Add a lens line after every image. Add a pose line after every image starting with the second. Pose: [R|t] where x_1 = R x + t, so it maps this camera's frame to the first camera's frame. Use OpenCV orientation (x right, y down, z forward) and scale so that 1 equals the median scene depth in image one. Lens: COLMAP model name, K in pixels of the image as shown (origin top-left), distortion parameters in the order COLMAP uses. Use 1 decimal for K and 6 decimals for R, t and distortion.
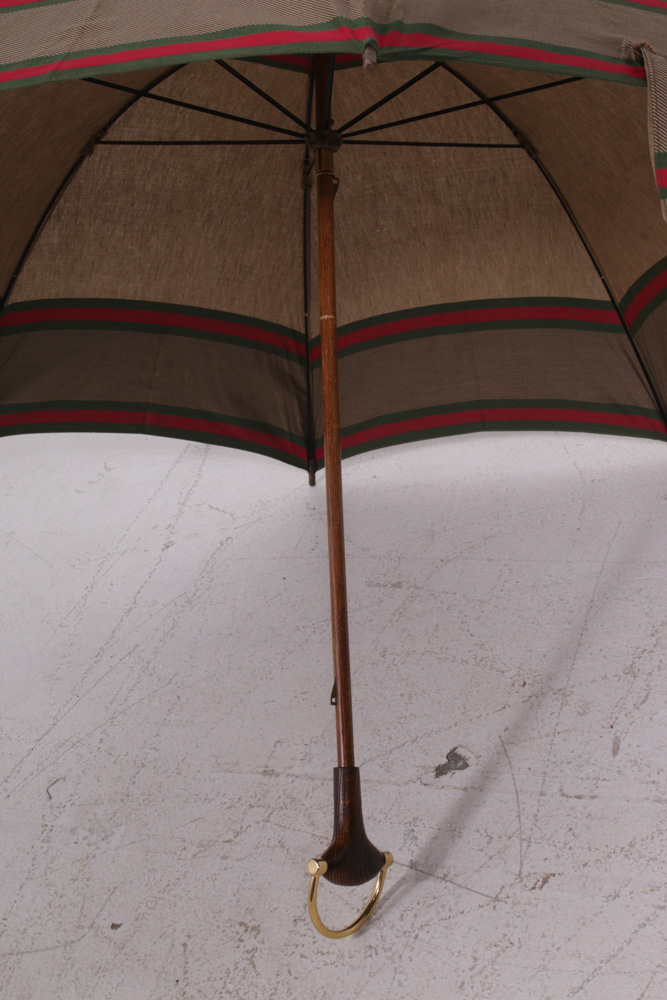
lens RADIAL K [[1861.4, 0, 334.3], [0, 1861.4, 500.0], [0, 0, 1]] dist [0.029607, 0.000000]
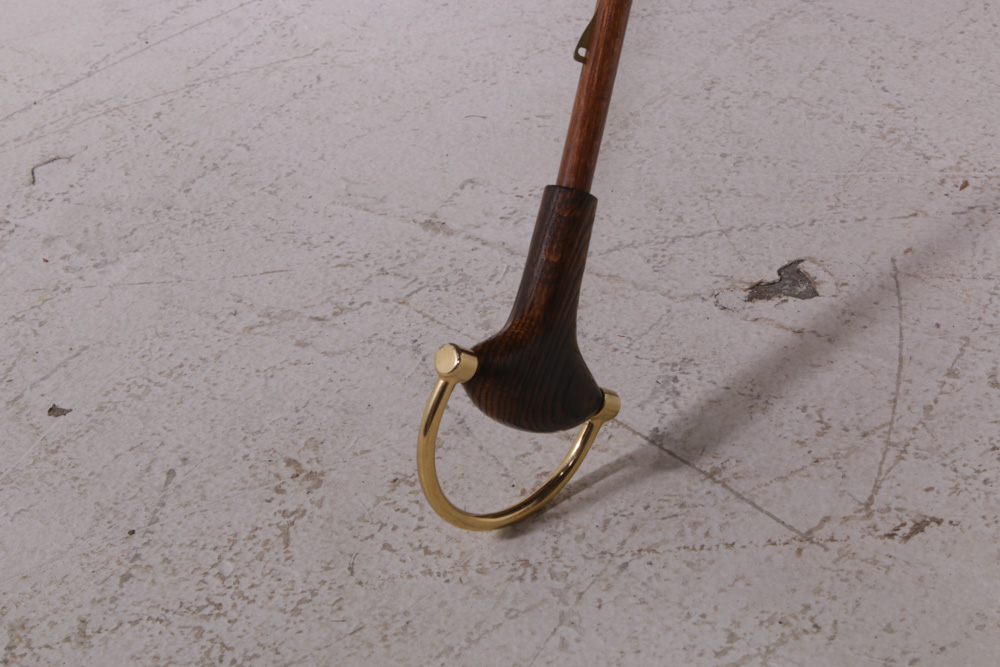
lens RADIAL K [[2376.1, 0, 498.8], [0, 2376.1, 333.2], [0, 0, 1]] dist [0.111809, 0.000000]
pose [[0.964834, 0.254290, -0.066572, 0.035818], [-0.248879, 0.965230, 0.079938, 0.126581], [0.084585, -0.060559, 0.994574, 0.368032]]
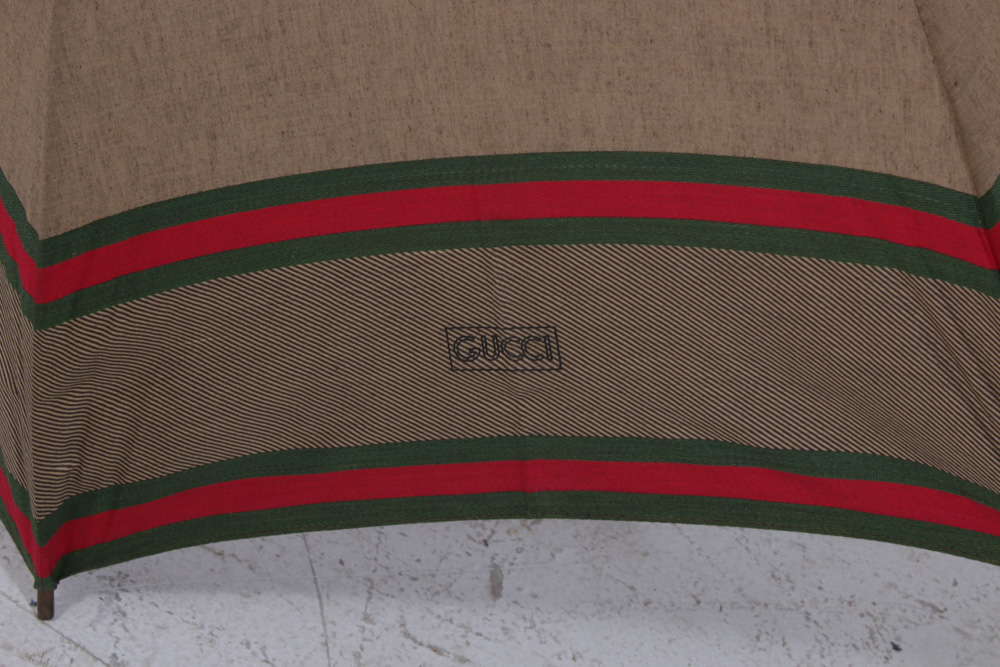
lens RADIAL K [[2376.1, 0, 499.3], [0, 2376.1, 333.8], [0, 0, 1]] dist [0.111809, 0.000000]
pose [[0.793110, 0.398442, 0.460675, -0.194816], [-0.409917, 0.908596, -0.080129, 0.123363], [-0.450494, -0.125288, 0.883945, 0.406833]]
